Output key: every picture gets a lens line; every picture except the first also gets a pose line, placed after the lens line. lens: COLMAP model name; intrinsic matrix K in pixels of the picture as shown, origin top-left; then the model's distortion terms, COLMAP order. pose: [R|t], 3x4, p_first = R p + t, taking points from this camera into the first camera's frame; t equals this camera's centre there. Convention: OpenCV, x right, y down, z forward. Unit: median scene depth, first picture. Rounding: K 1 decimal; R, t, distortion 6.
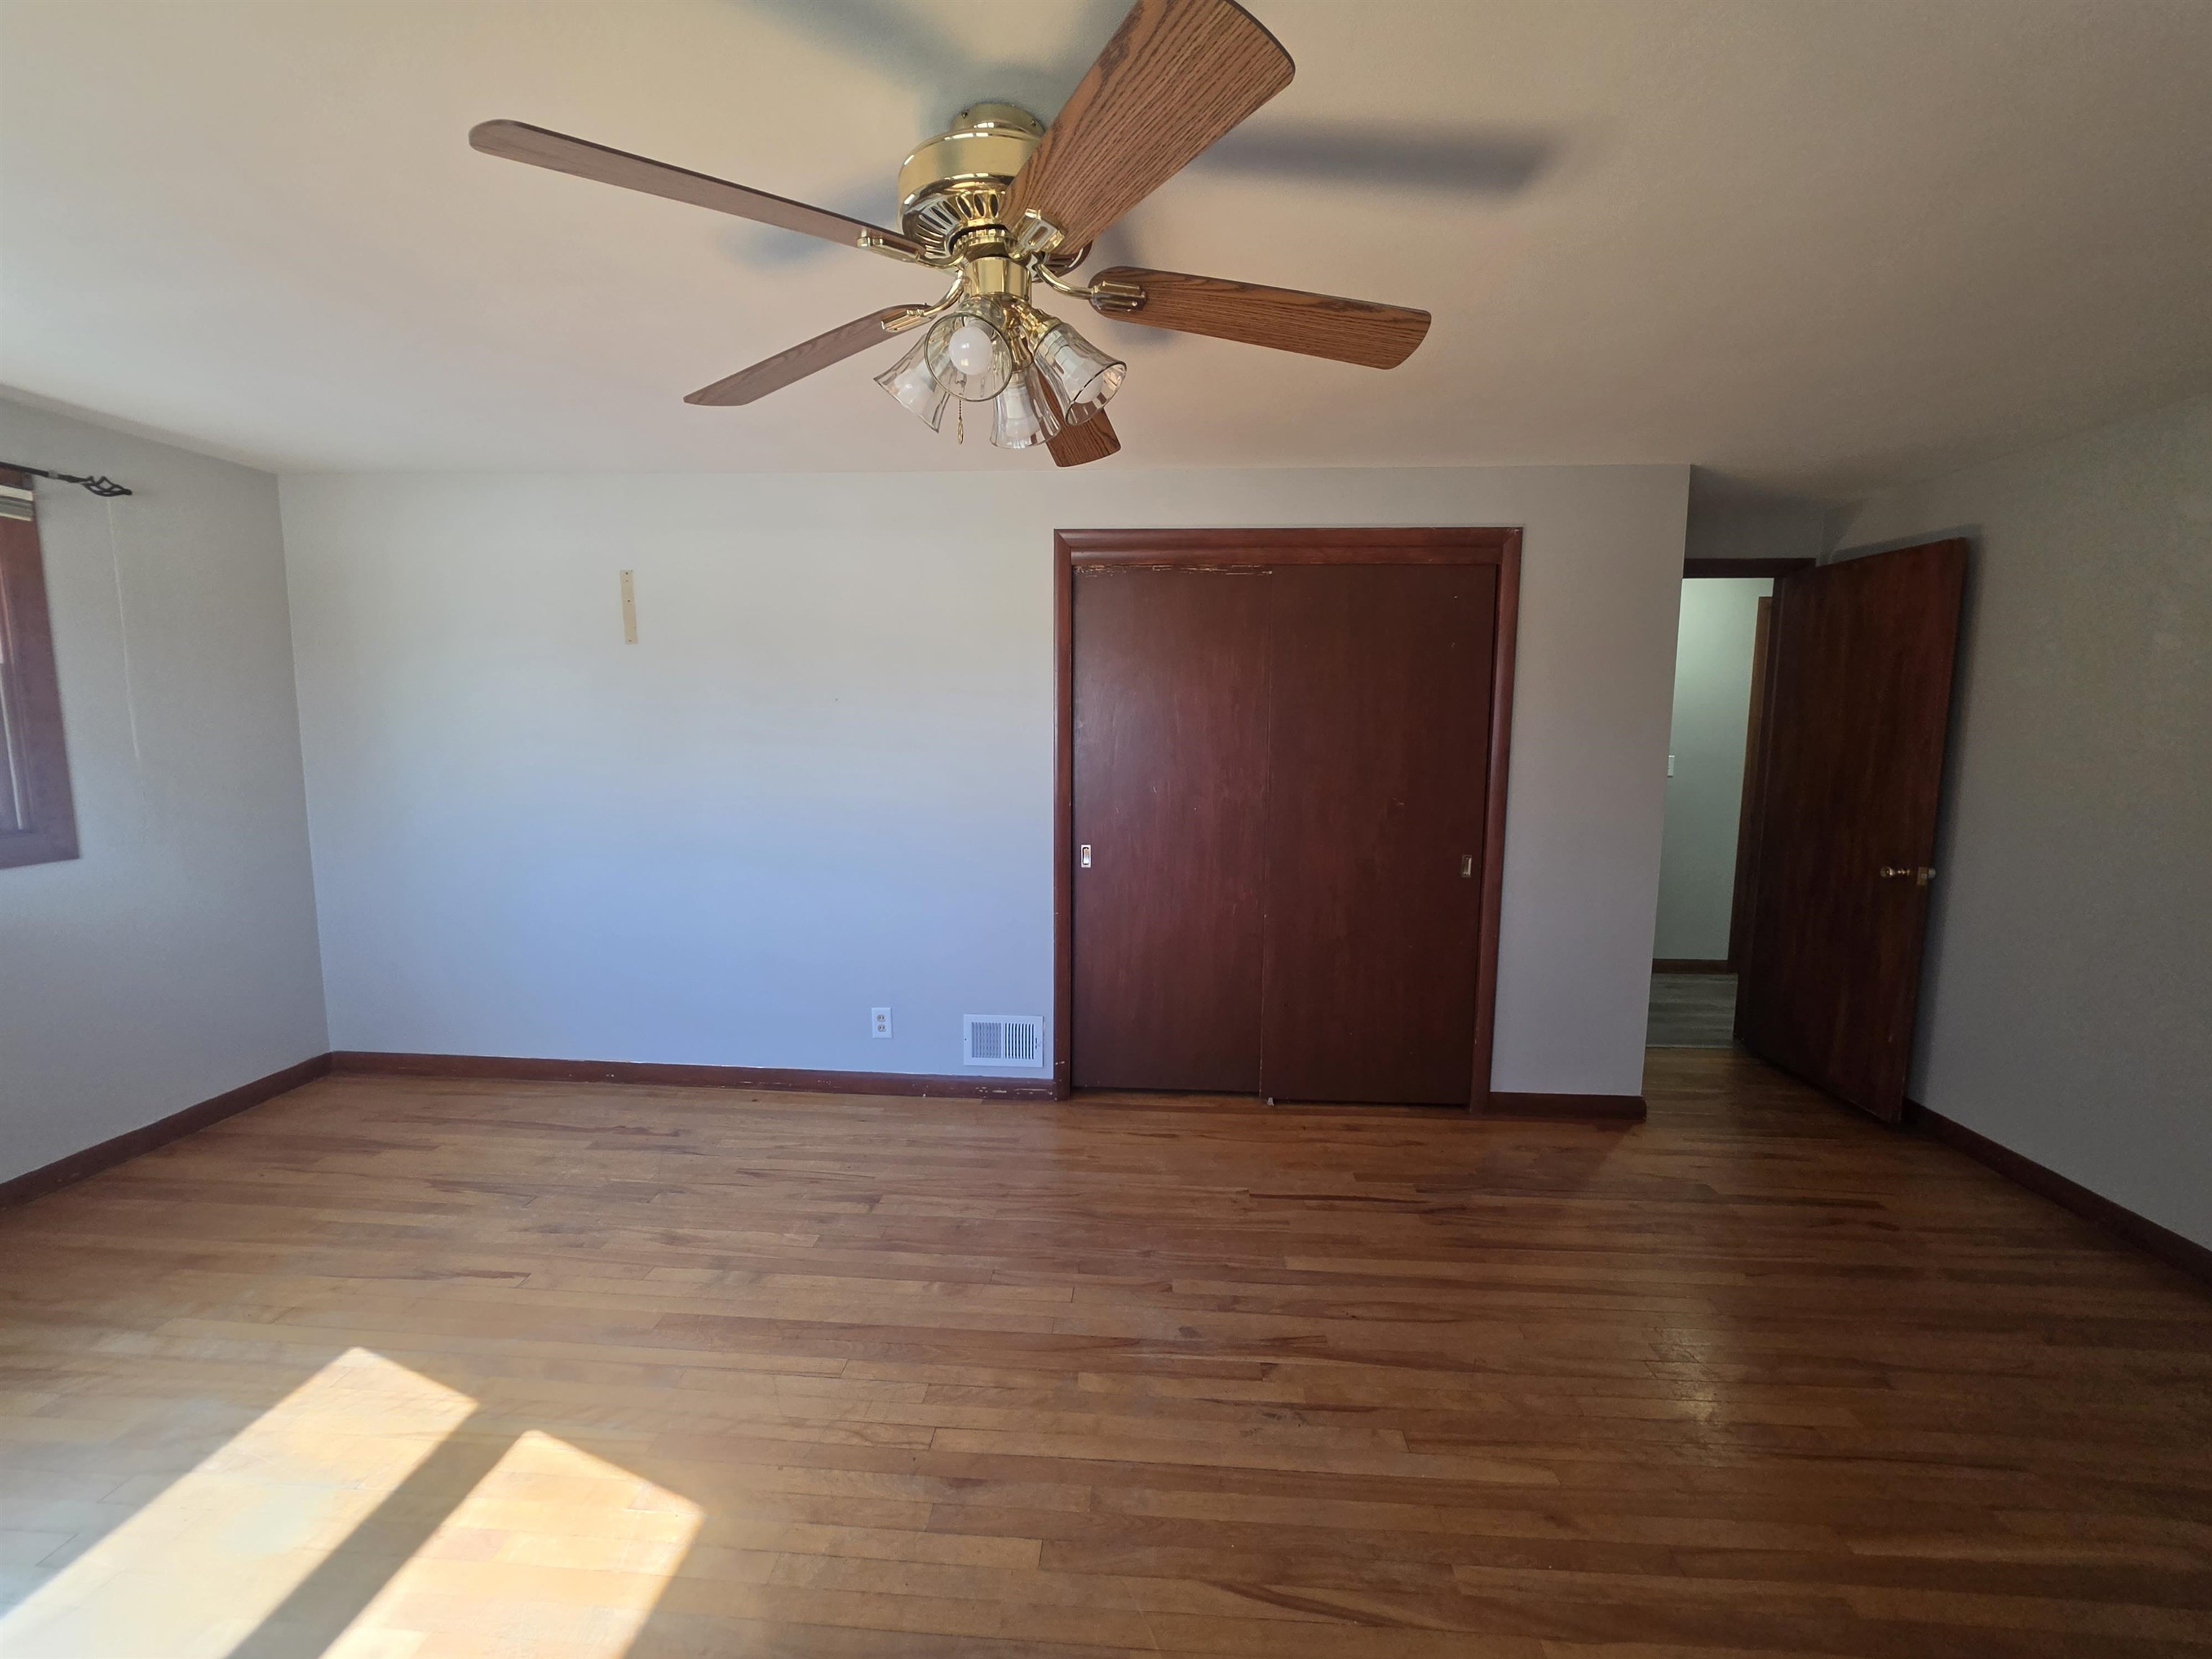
lens RADIAL K [[883.7, 0, 1101.6], [0, 883.7, 823.4], [0, 0, 1]] dist [-0.003379, 0.000578]
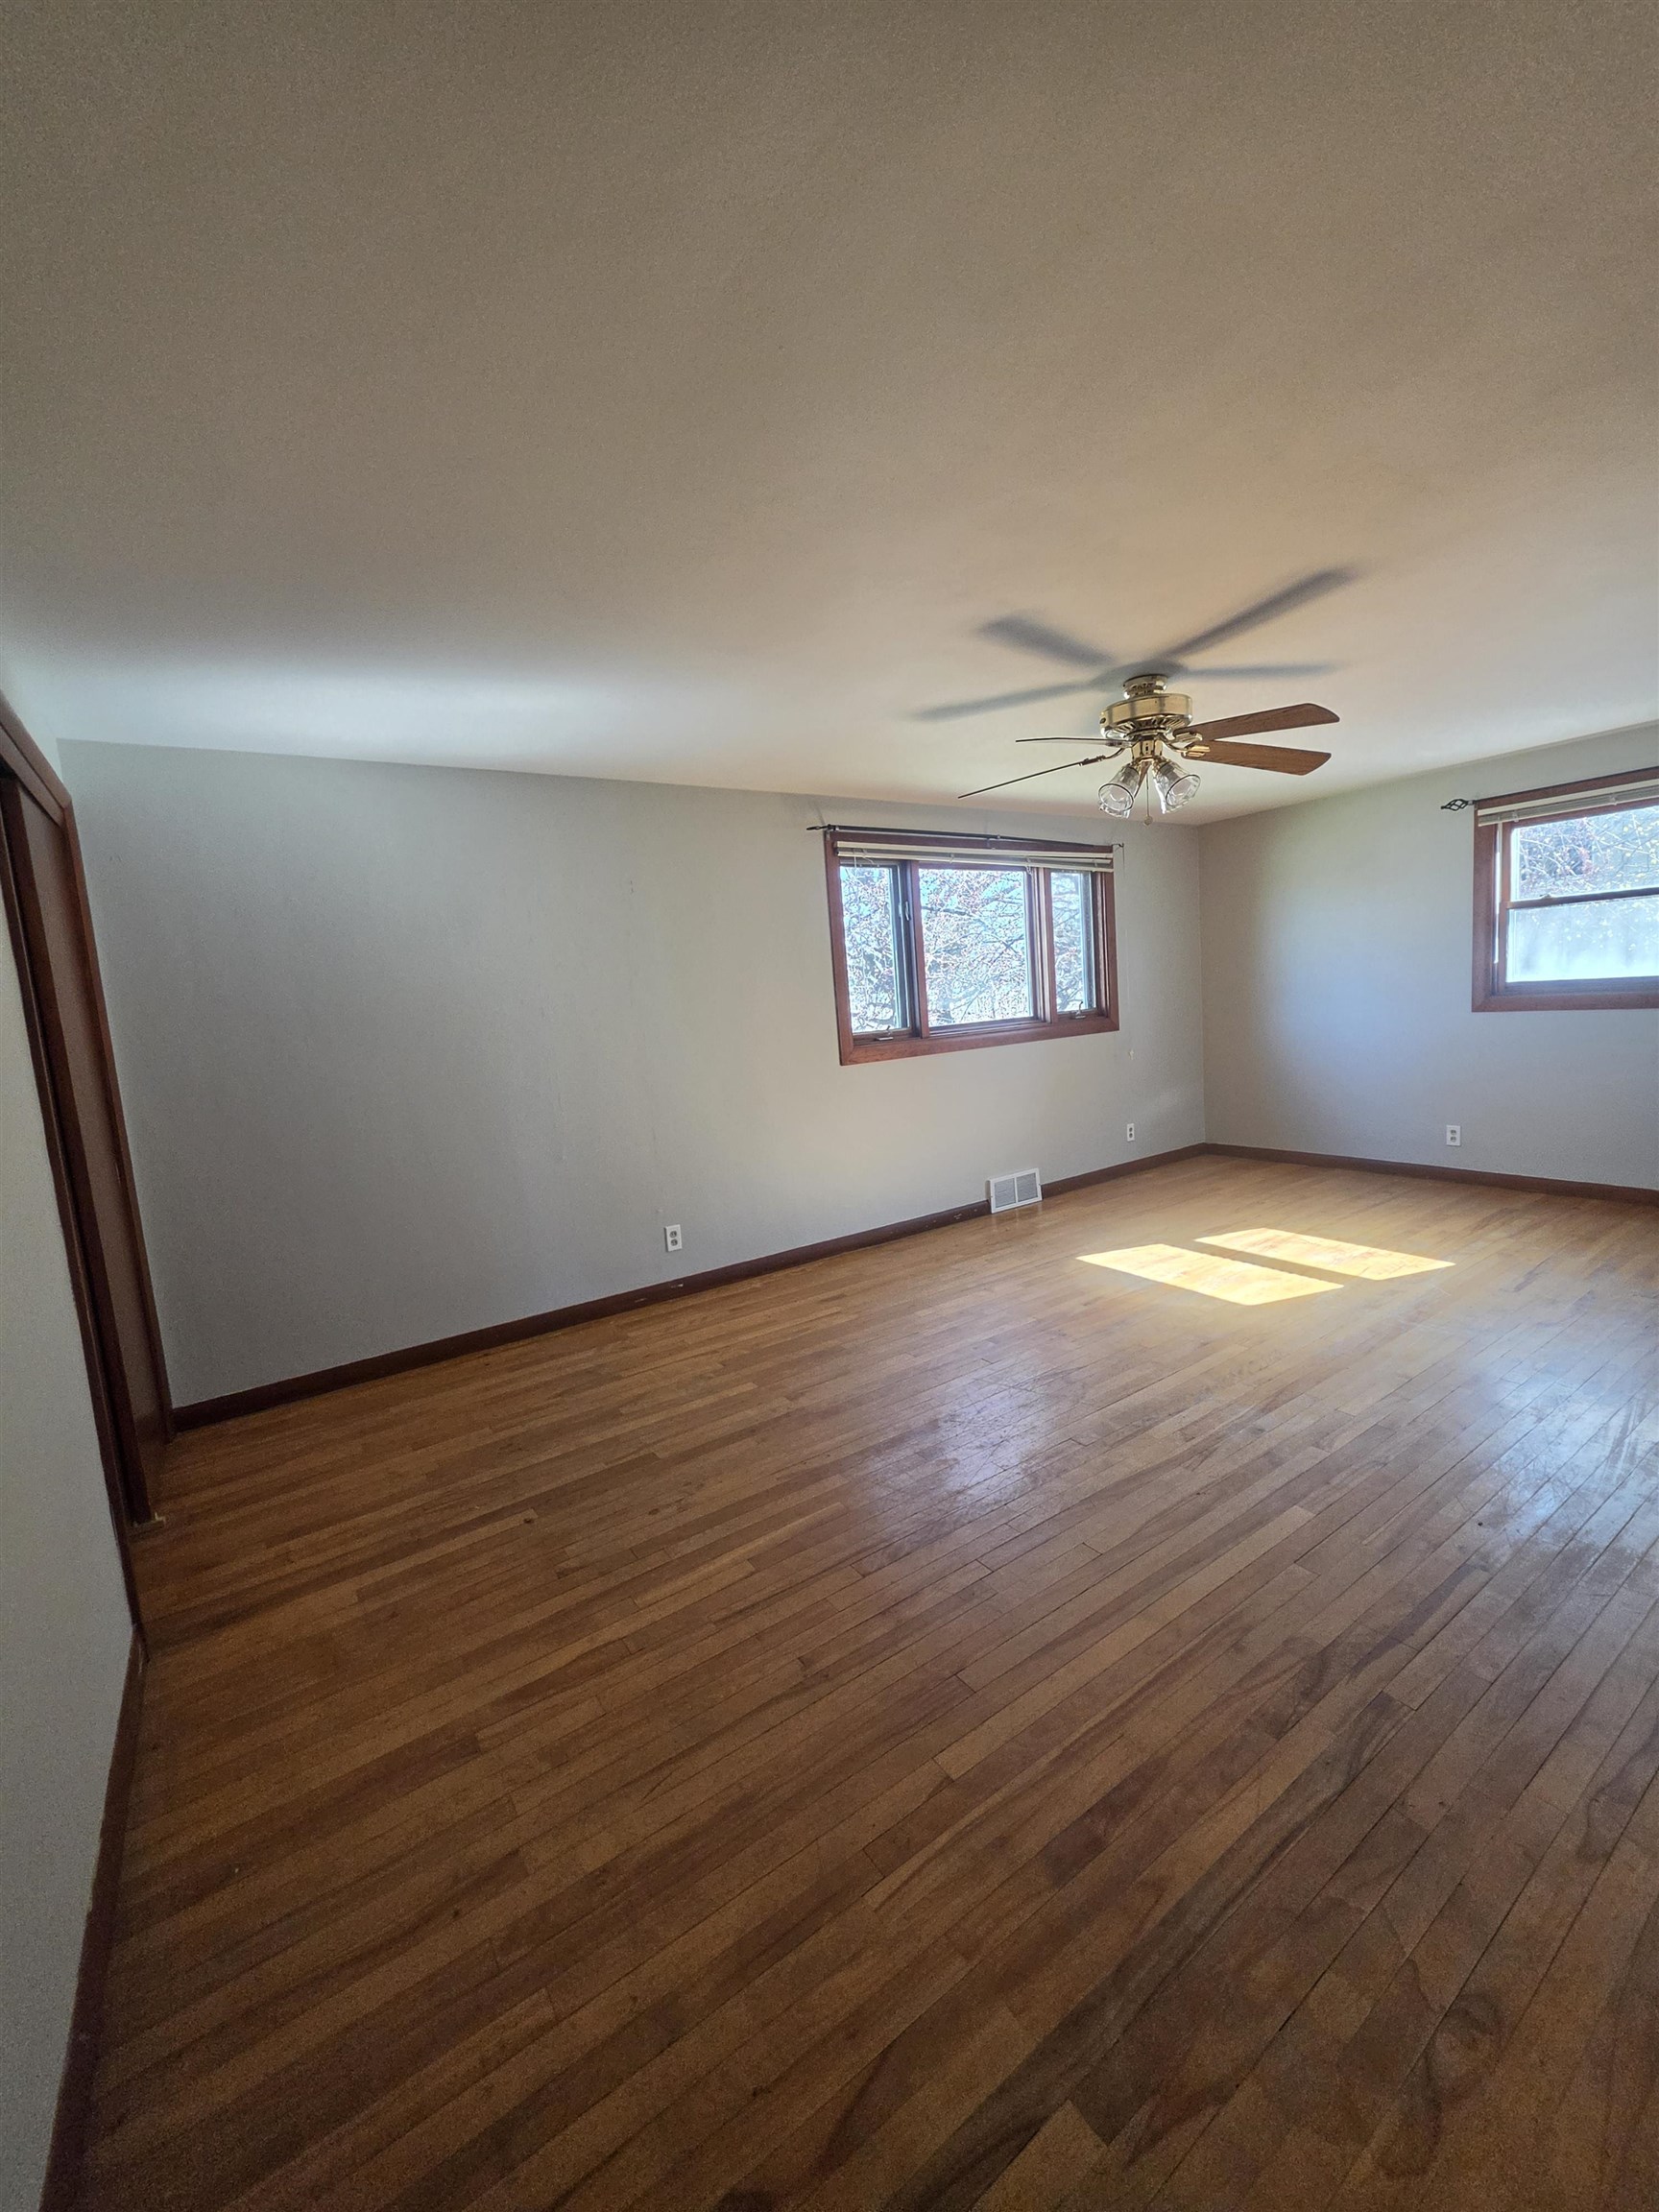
lens RADIAL K [[883.7, 0, 853.6], [0, 883.7, 1102.4], [0, 0, 1]] dist [-0.003379, 0.000578]
pose [[-0.772963, 0.127608, -0.621486, 1.014452], [-0.010139, 0.976955, 0.213206, -0.106648], [0.634370, 0.171102, -0.753856, 1.222283]]
